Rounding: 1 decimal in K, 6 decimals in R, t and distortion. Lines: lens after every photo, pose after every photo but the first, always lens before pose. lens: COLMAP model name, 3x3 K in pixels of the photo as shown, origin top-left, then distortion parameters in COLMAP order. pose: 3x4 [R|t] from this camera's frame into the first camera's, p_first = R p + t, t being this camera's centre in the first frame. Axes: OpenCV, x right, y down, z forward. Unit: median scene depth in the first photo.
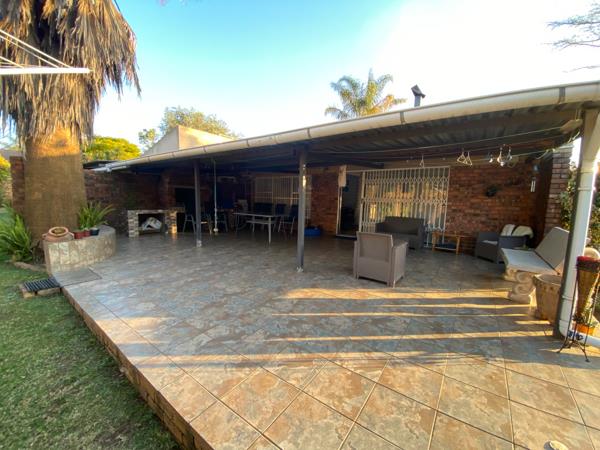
lens RADIAL K [[242.8, 0, 300.0], [0, 242.8, 225.0], [0, 0, 1]] dist [0.020424, -0.021051]
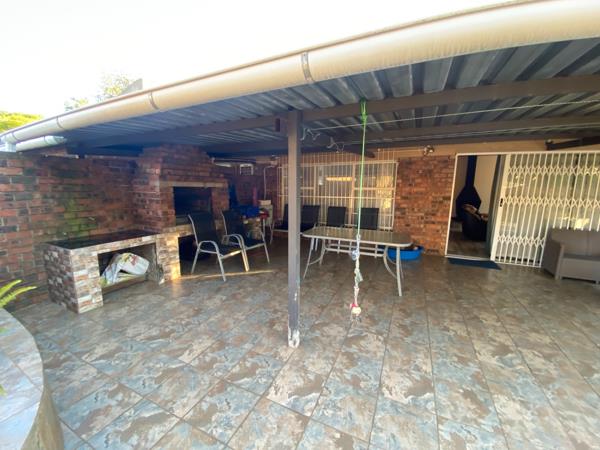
lens RADIAL K [[242.8, 0, 300.0], [0, 242.8, 225.0], [0, 0, 1]] dist [0.020424, -0.021051]
pose [[0.982819, -0.046809, 0.178536, -0.392033], [0.038100, 0.997925, 0.051906, -0.102444], [-0.180595, -0.044212, 0.982563, 0.526197]]
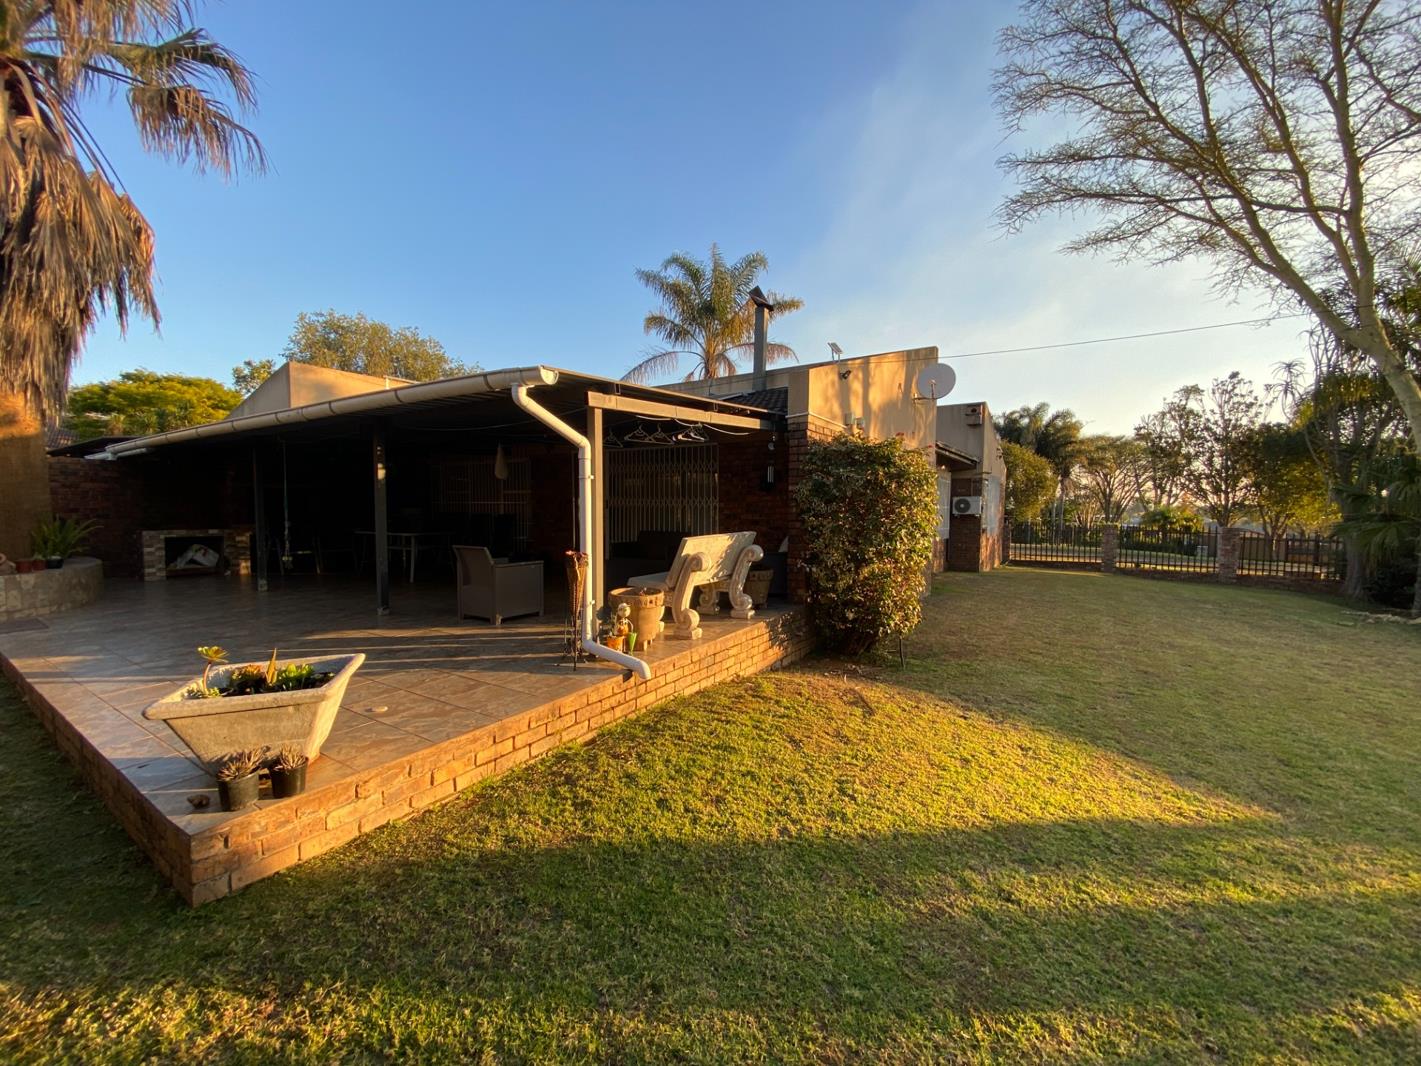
lens RADIAL K [[574.5, 0, 710.5], [0, 574.5, 533.0], [0, 0, 1]] dist [0.020548, -0.019612]
pose [[0.997434, -0.024286, 0.067340, 0.438570], [0.028565, 0.997584, -0.063327, 0.058381], [-0.065639, 0.065088, 0.995718, -0.331138]]
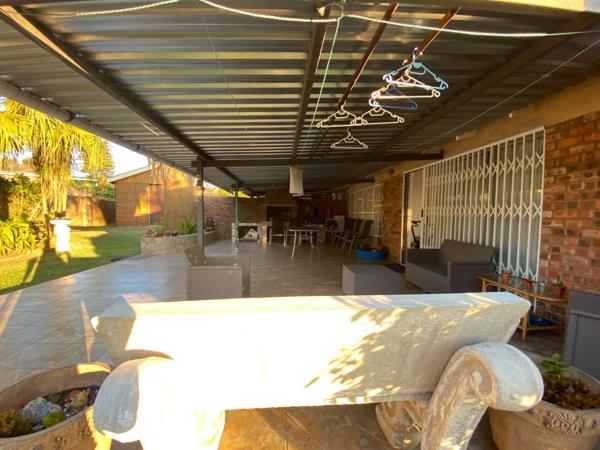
lens RADIAL K [[238.8, 0, 300.0], [0, 238.8, 225.0], [0, 0, 1]] dist [0.001633, -0.011040]
pose [[0.654035, 0.017539, -0.756261, 0.576650], [-0.079173, 0.995828, -0.045376, -0.016222], [0.752310, 0.089553, 0.652694, 0.375573]]
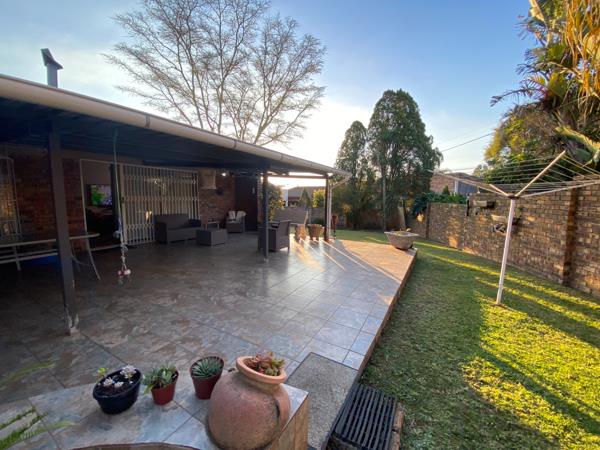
lens RADIAL K [[238.8, 0, 300.0], [0, 238.8, 225.0], [0, 0, 1]] dist [0.001633, -0.011040]
pose [[-0.116708, -0.146176, 0.982350, -0.689374], [0.091308, 0.983341, 0.157171, -0.098030], [-0.988960, 0.108039, -0.101416, 0.540240]]
